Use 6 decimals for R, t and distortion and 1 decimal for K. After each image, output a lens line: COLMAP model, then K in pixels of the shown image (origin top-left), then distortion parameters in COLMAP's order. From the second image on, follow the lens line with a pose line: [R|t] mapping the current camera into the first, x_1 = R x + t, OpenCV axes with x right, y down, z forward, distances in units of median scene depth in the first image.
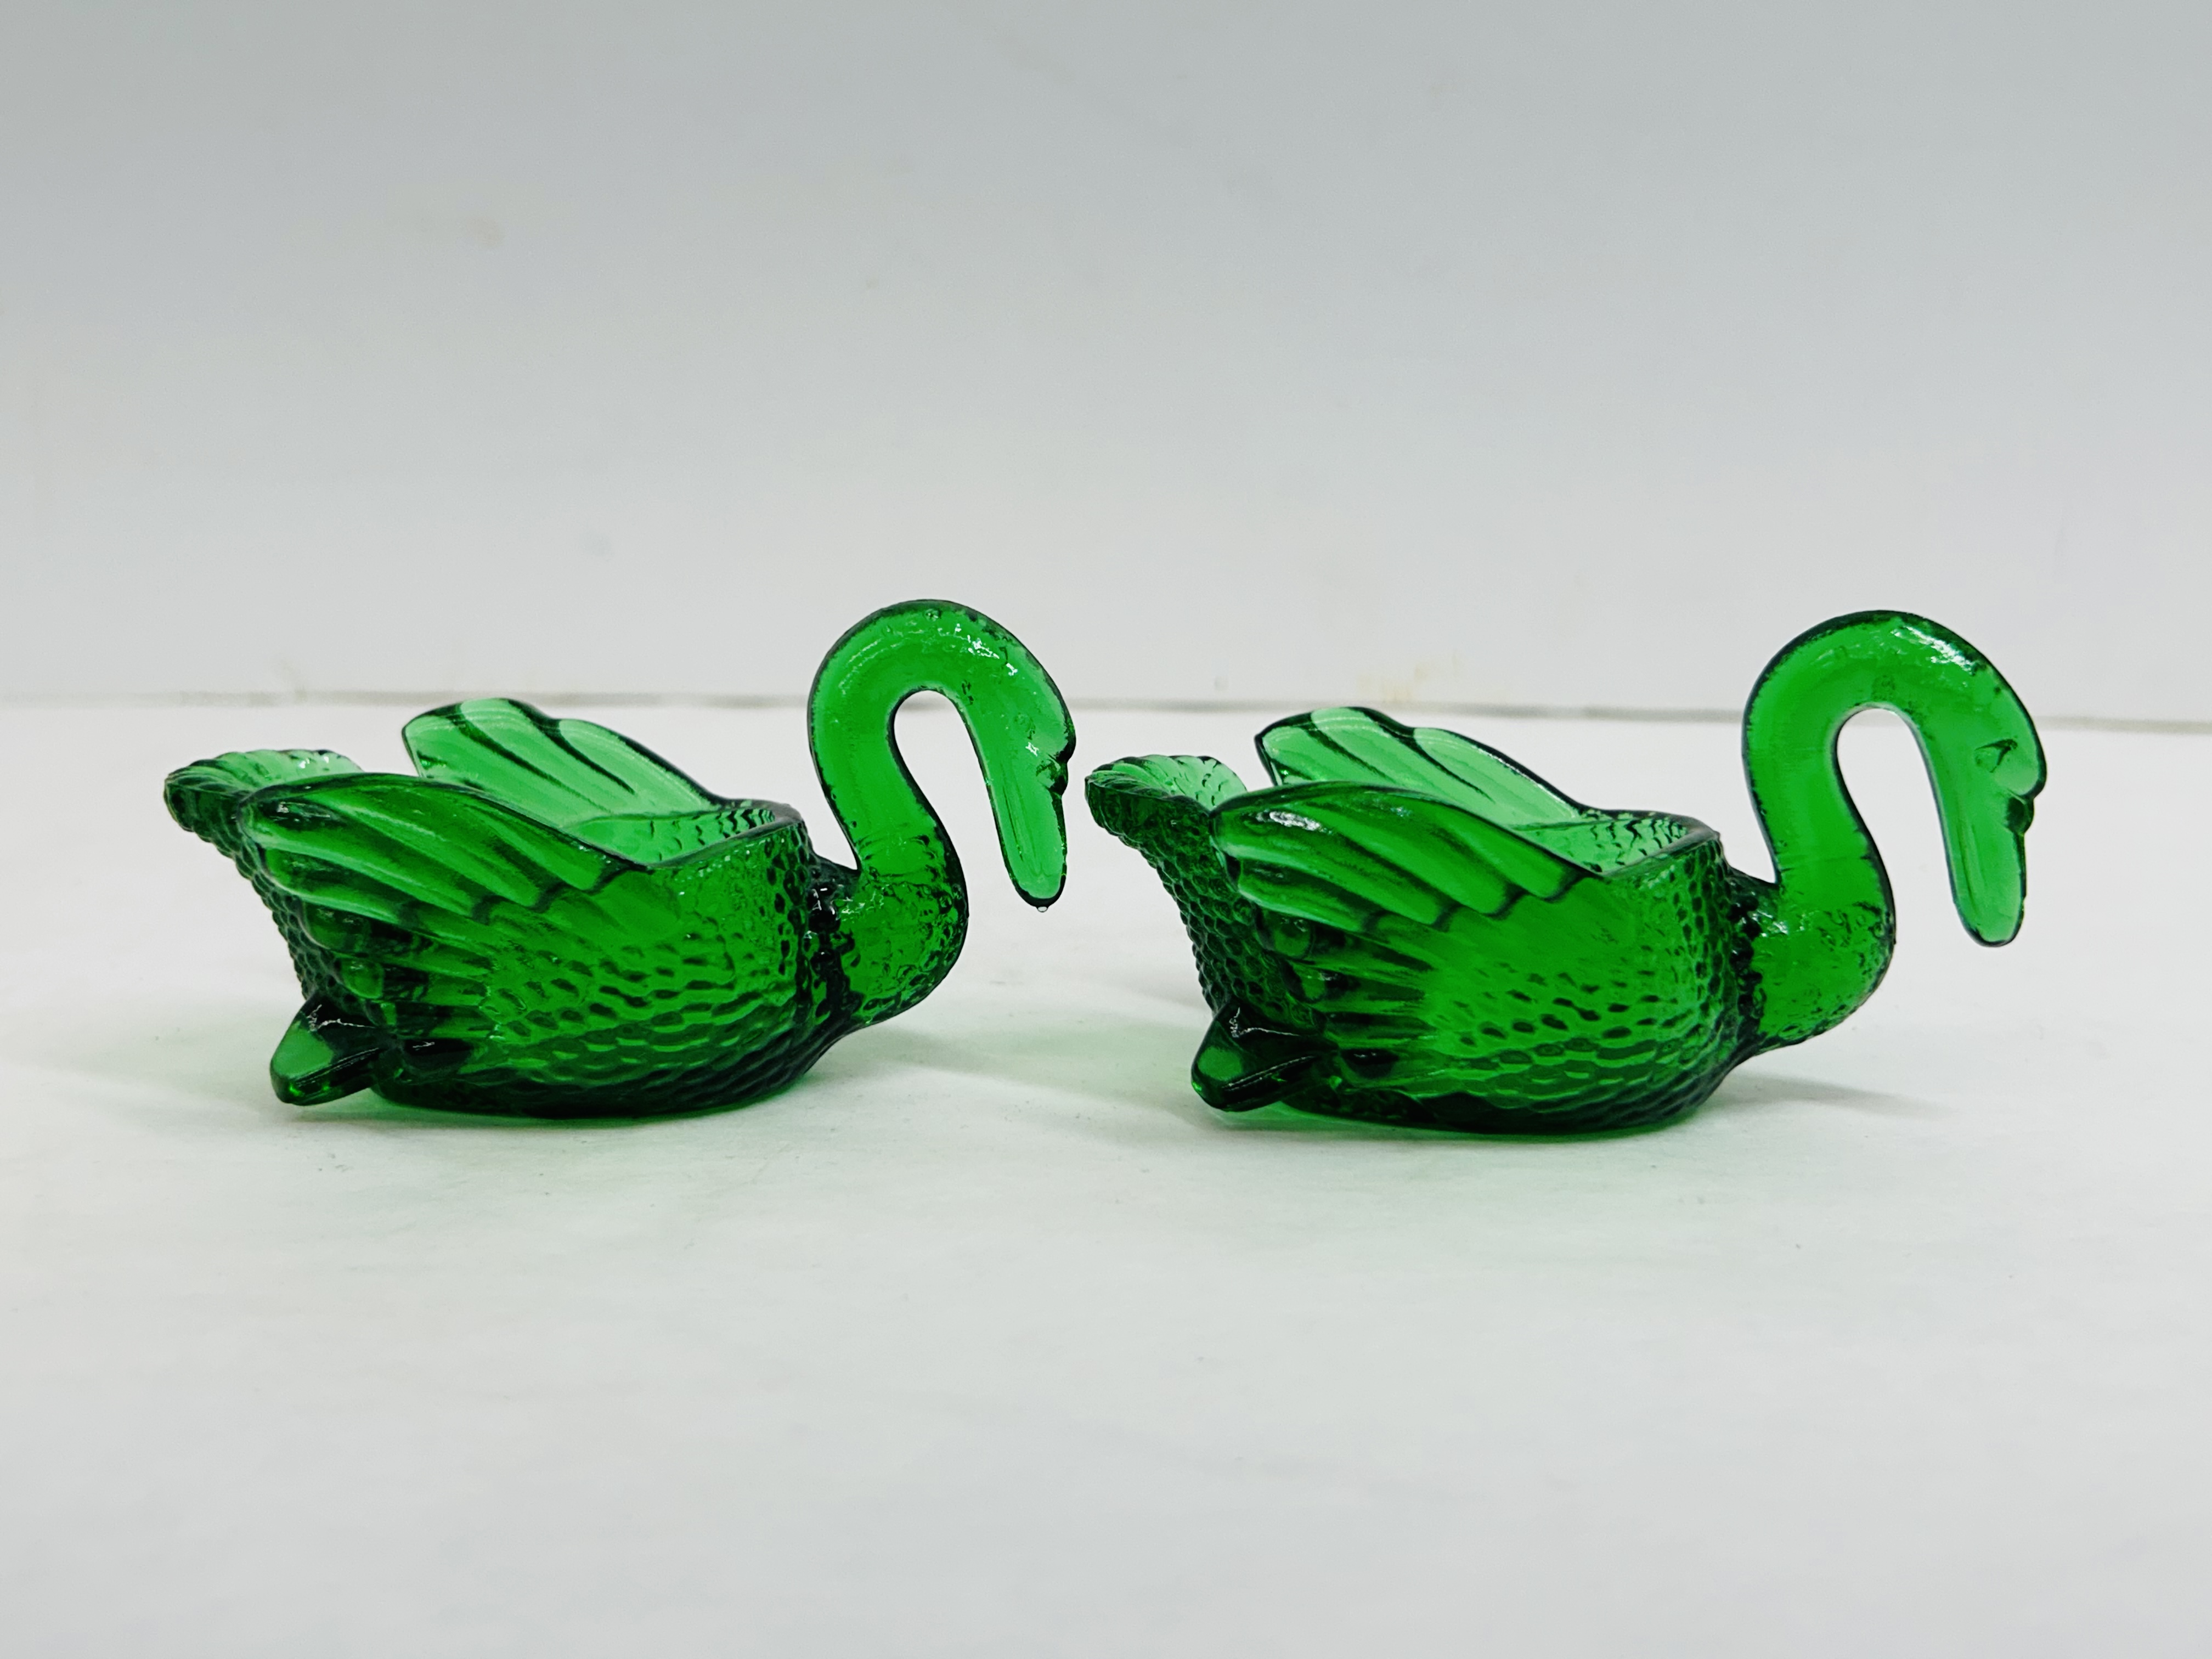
lens RADIAL K [[2749.0, 0, 1106.0], [0, 2749.0, 829.5], [0, 0, 1]] dist [0.214974, -0.862148]
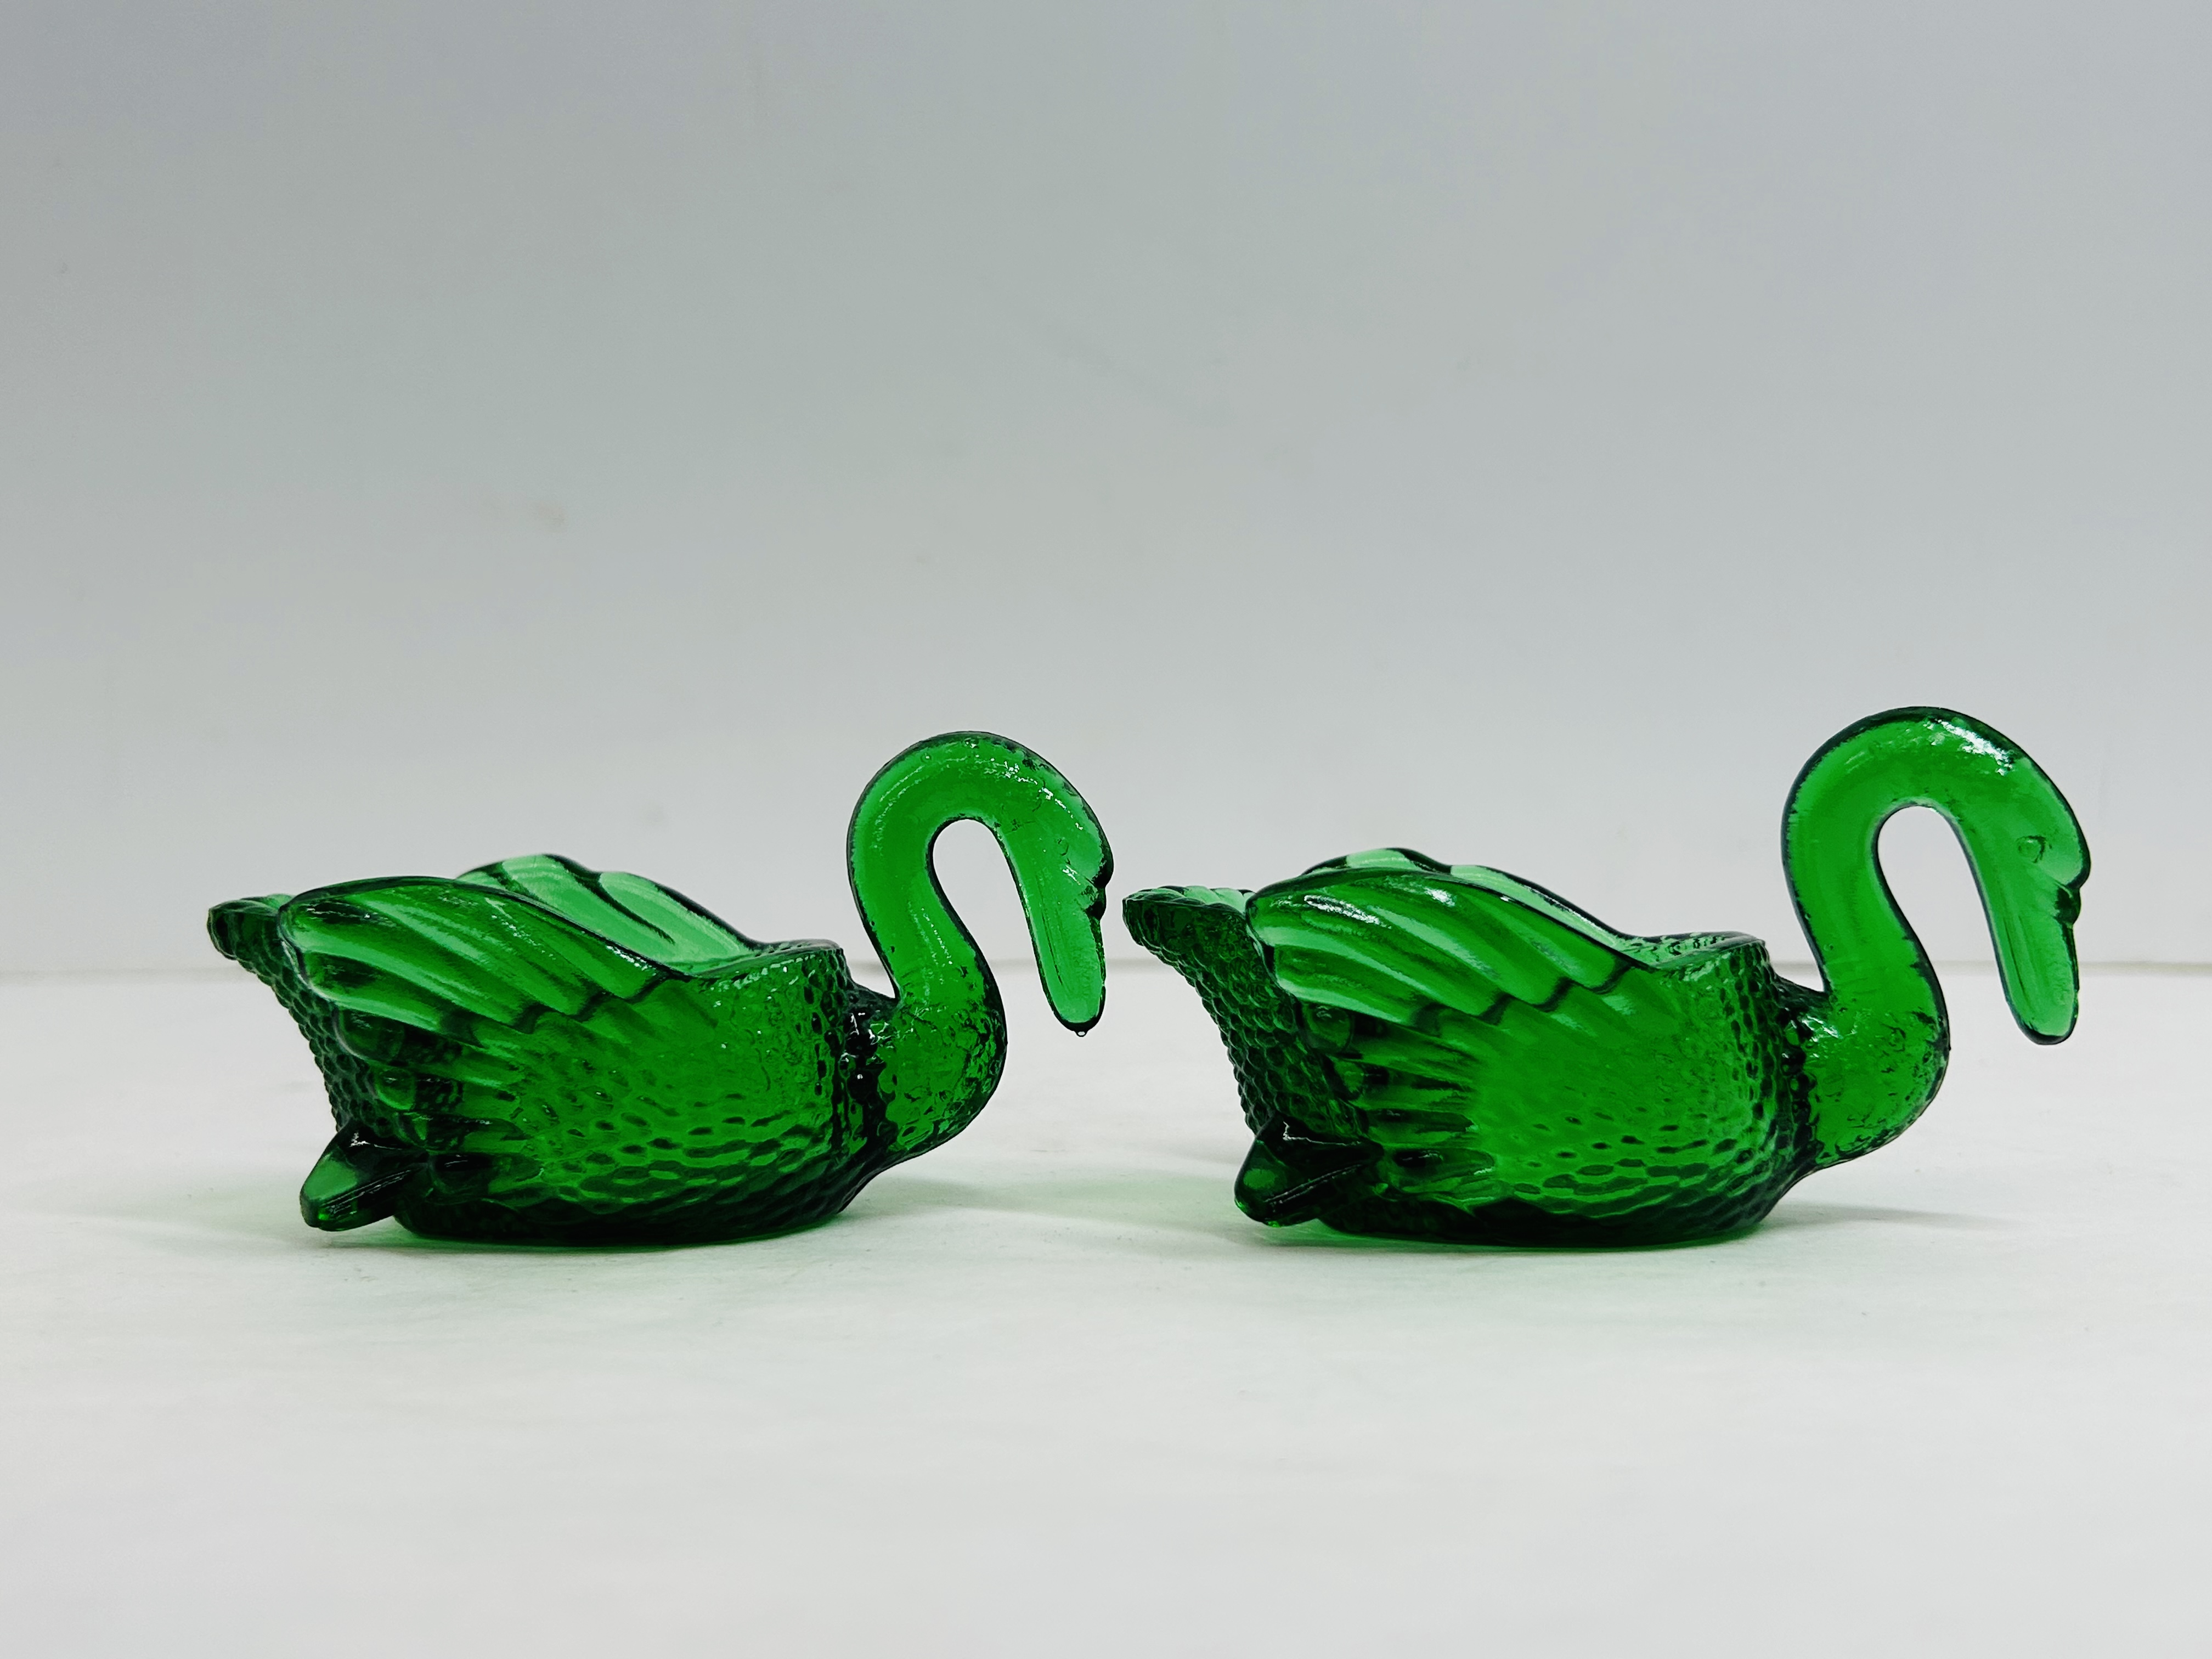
lens RADIAL K [[2749.0, 0, 1106.0], [0, 2749.0, 829.5], [0, 0, 1]] dist [0.214974, -0.862148]
pose [[0.999654, -0.013447, -0.022592, 0.009310], [0.009119, 0.983302, -0.181752, 0.140502], [0.024659, 0.181483, 0.983085, 0.013204]]
